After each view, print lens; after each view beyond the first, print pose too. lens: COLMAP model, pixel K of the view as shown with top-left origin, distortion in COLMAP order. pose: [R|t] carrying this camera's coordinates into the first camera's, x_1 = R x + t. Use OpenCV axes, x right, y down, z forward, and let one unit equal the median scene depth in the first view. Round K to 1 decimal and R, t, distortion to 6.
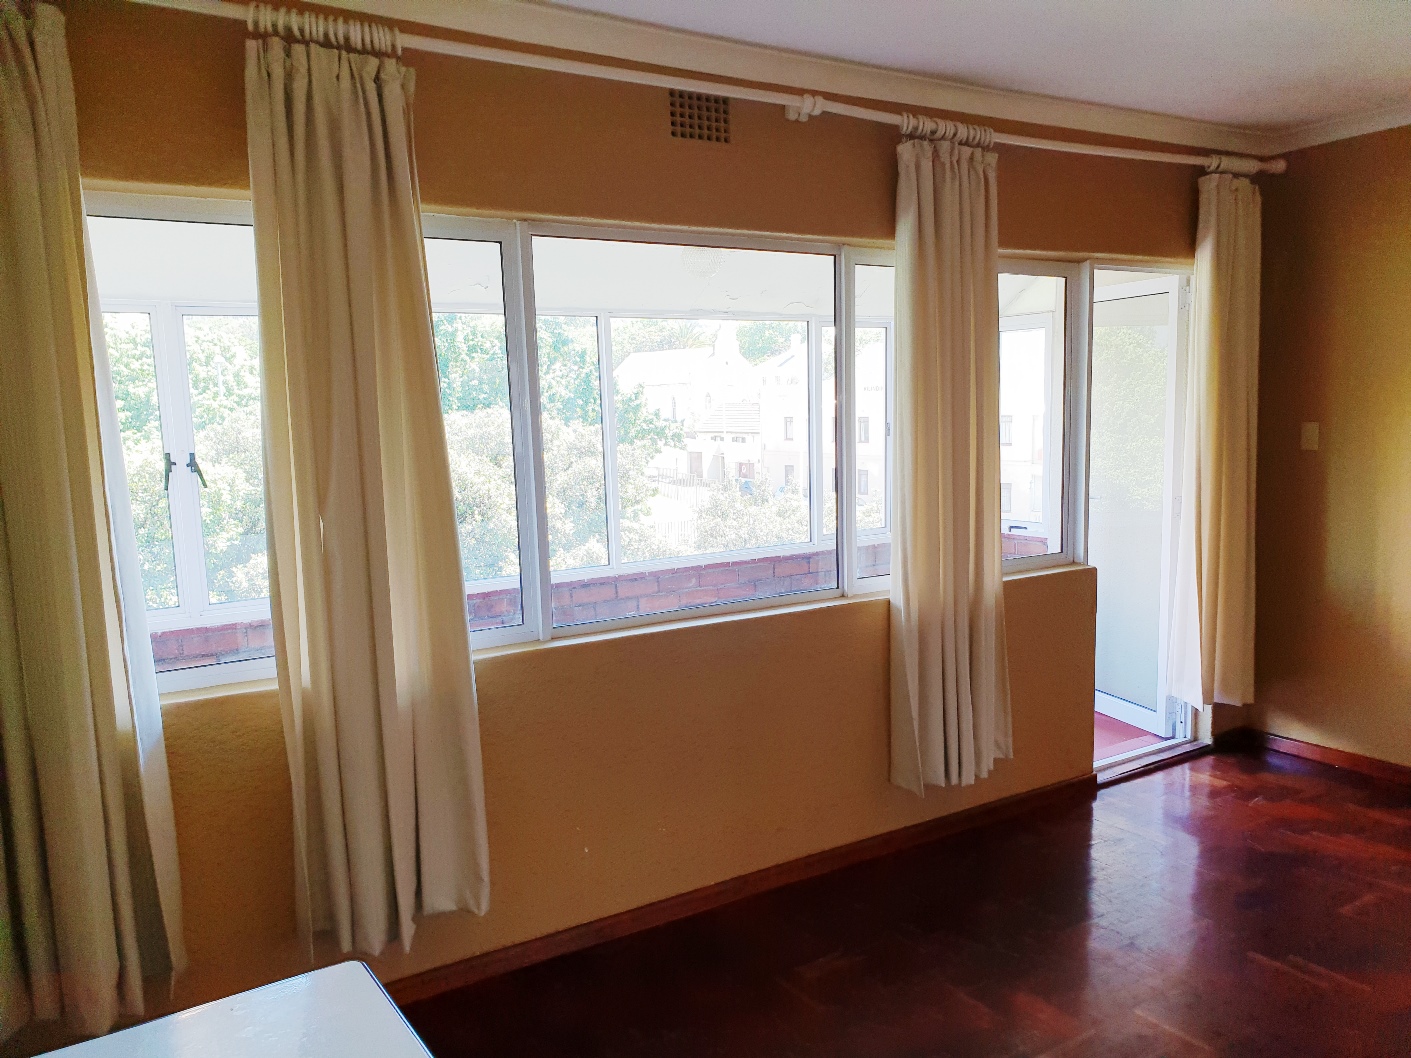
lens RADIAL K [[1105.8, 0, 705.5], [0, 1105.8, 529.0], [0, 0, 1]] dist [0.044943, 0.003035]
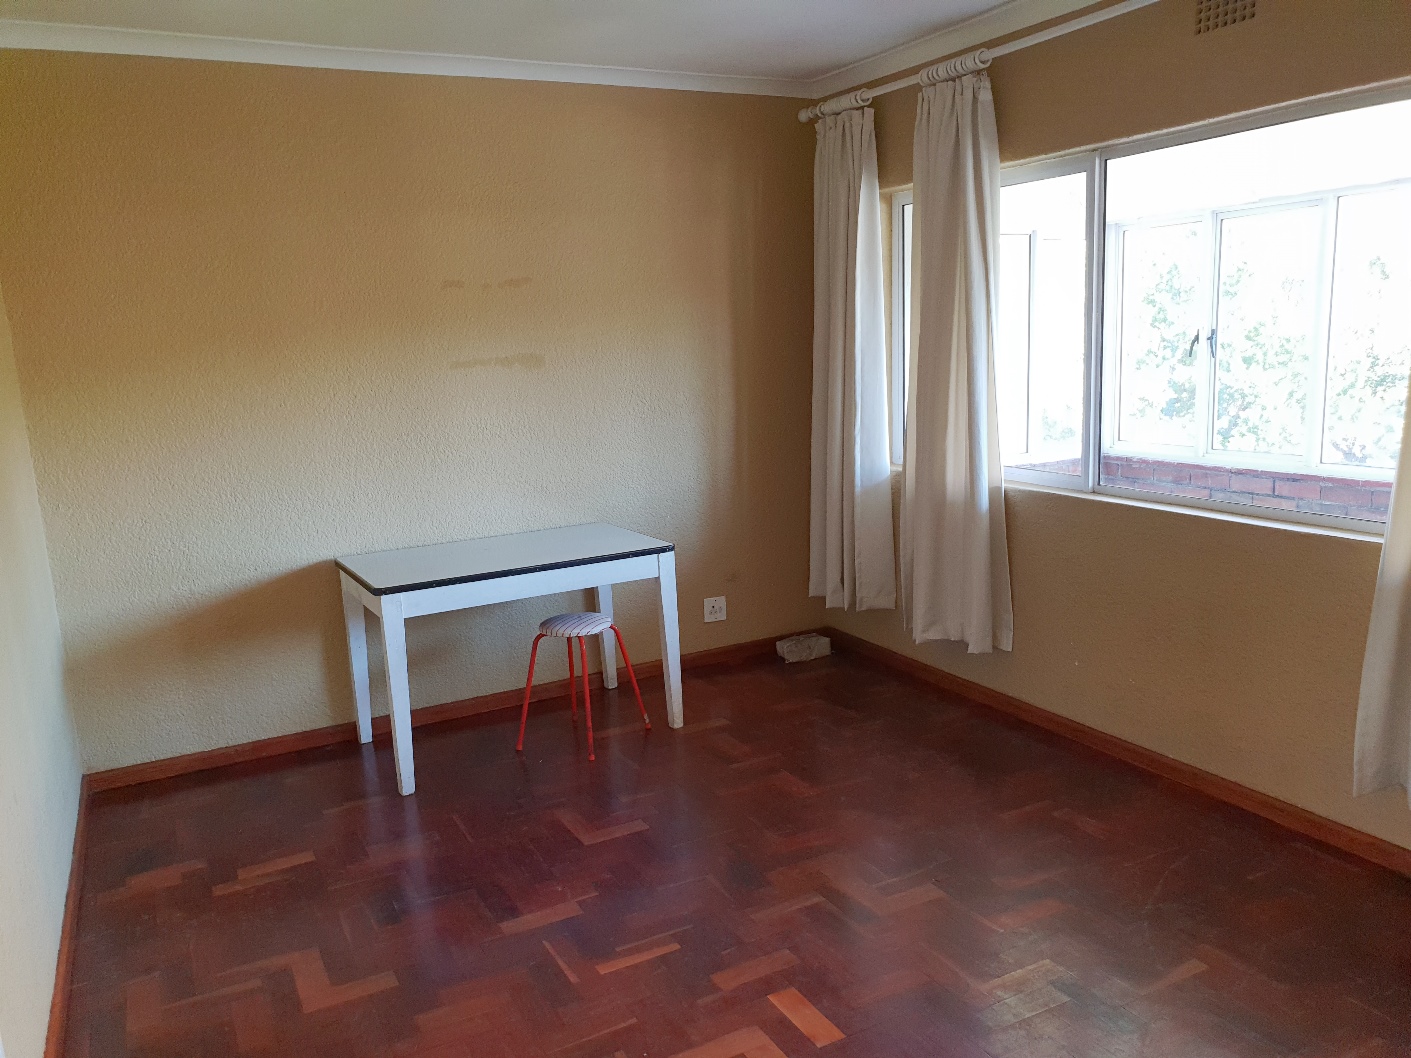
lens RADIAL K [[1105.8, 0, 705.5], [0, 1105.8, 529.0], [0, 0, 1]] dist [0.044943, 0.003035]
pose [[-0.102827, 0.206277, -0.973076, 1.170724], [-0.085874, 0.972768, 0.215286, -0.096866], [0.990985, 0.105699, -0.082313, 0.710188]]
